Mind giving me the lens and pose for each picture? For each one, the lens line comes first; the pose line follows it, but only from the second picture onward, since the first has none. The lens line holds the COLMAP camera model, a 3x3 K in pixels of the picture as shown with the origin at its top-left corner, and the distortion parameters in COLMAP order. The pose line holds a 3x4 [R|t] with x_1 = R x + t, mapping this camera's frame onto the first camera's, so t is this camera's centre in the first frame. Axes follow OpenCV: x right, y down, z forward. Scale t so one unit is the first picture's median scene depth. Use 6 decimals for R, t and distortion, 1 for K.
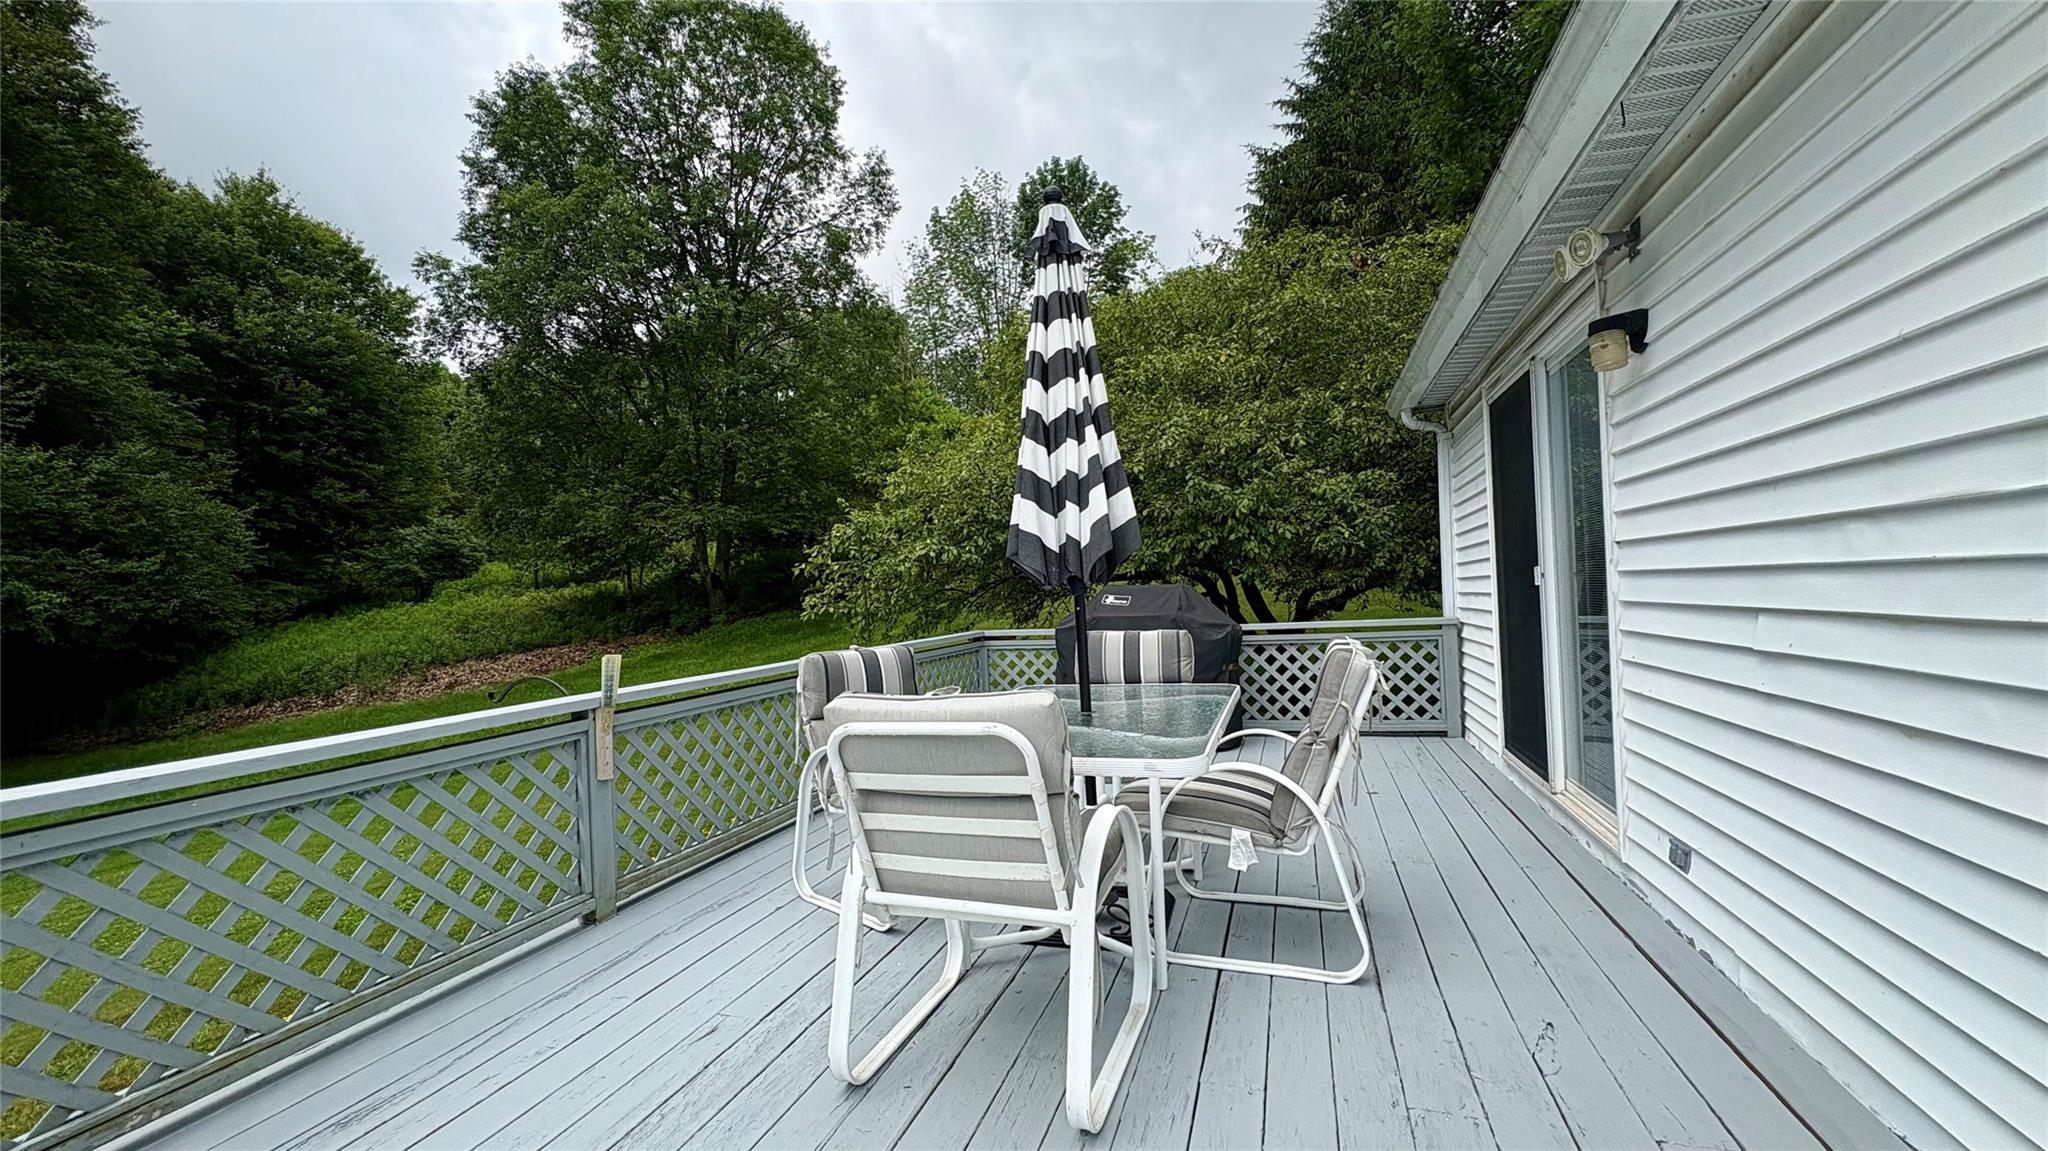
lens RADIAL K [[818.5, 0, 1021.8], [0, 818.5, 573.7], [0, 0, 1]] dist [-0.000048, 0.000964]
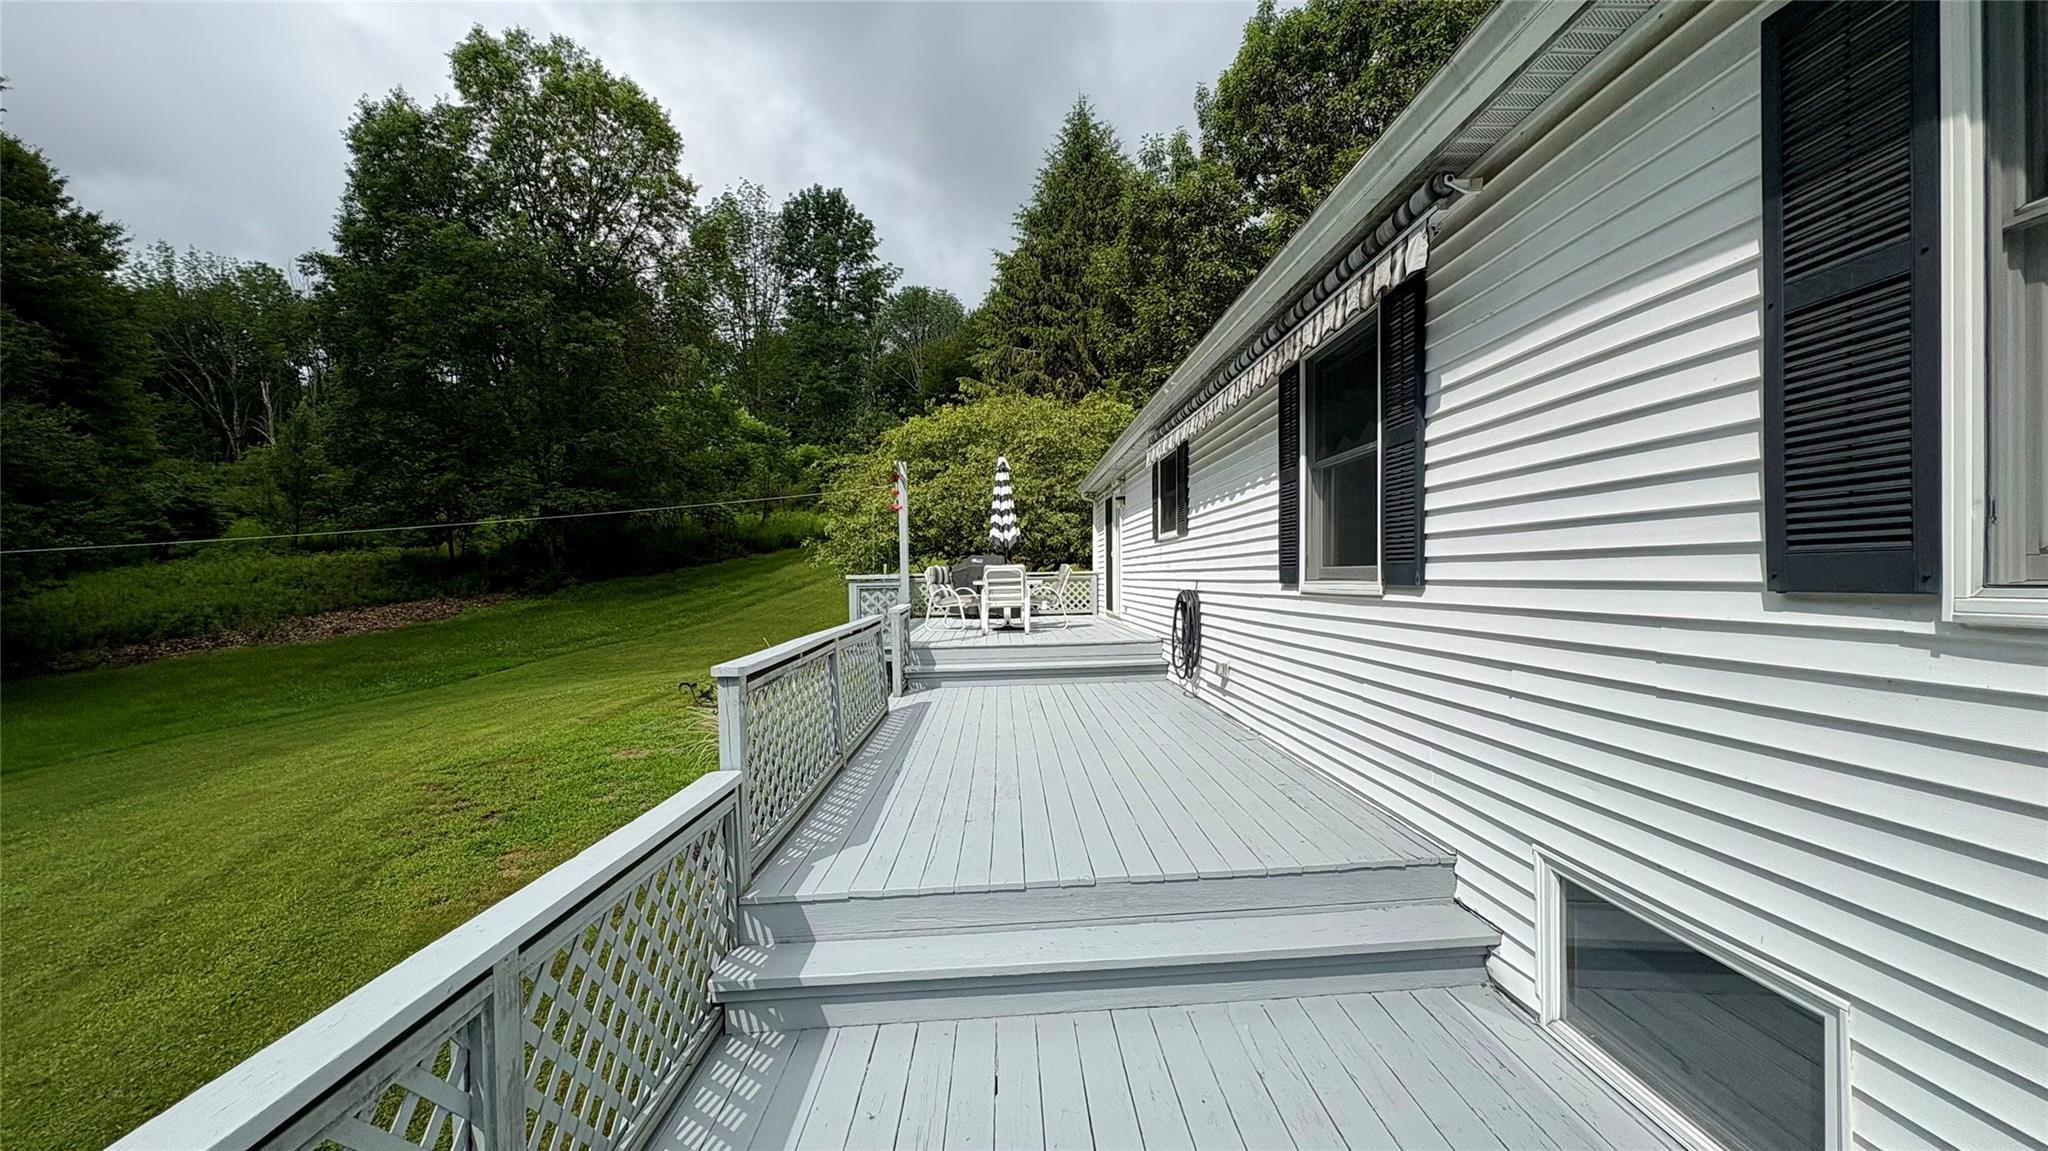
lens RADIAL K [[818.5, 0, 1021.8], [0, 818.5, 573.7], [0, 0, 1]] dist [-0.000048, 0.000964]
pose [[0.937876, 0.029576, 0.345709, -0.146483], [-0.034046, 0.999397, 0.006866, 0.011885], [-0.345297, -0.018209, 0.938317, -0.334105]]
